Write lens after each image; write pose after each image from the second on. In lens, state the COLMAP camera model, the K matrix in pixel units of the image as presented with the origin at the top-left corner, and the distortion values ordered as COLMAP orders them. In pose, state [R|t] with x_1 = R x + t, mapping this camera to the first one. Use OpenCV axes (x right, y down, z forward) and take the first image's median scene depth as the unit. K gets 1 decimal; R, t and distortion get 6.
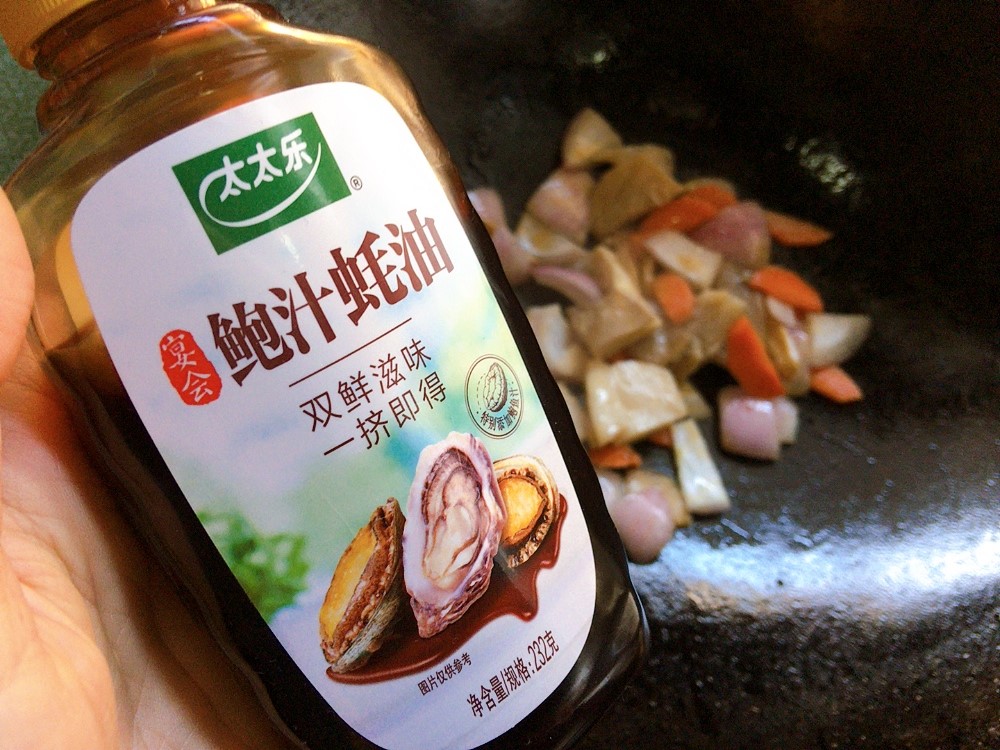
lens RADIAL K [[849.1, 0, 500.1], [0, 849.1, 368.1], [0, 0, 1]] dist [0.079642, -0.147789]
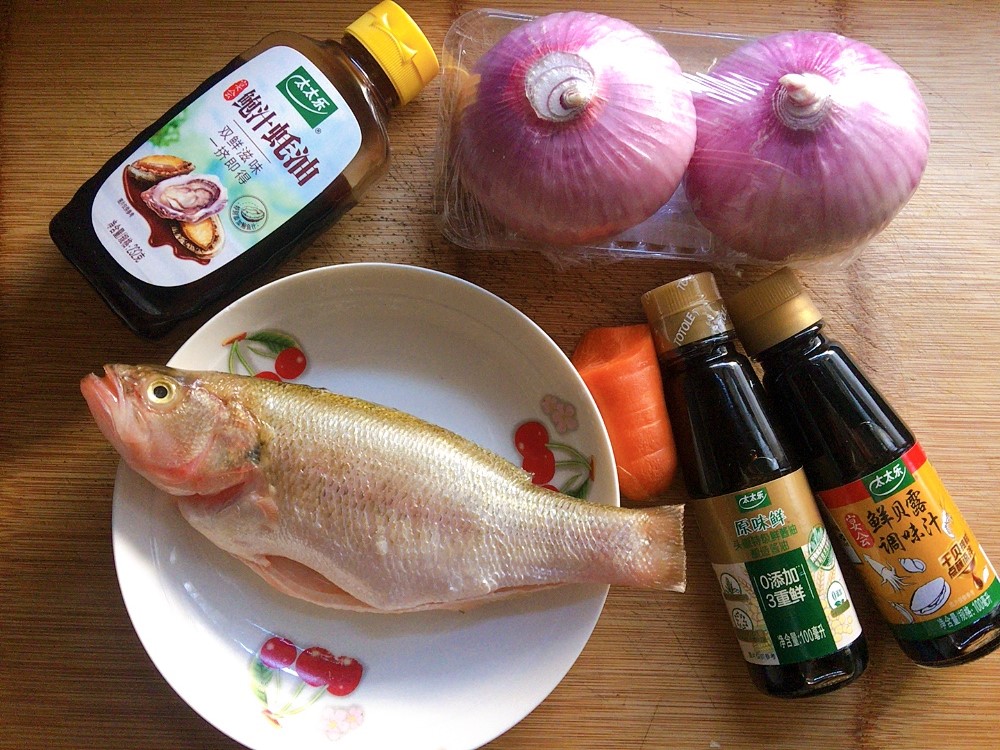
lens RADIAL K [[849.1, 0, 500.1], [0, 849.1, 368.1], [0, 0, 1]] dist [0.079642, -0.147789]
pose [[0.196698, 0.787906, -0.583535, 1.950842], [-0.976344, 0.211906, -0.042985, -0.478084], [0.089786, 0.578187, 0.810949, -0.603616]]
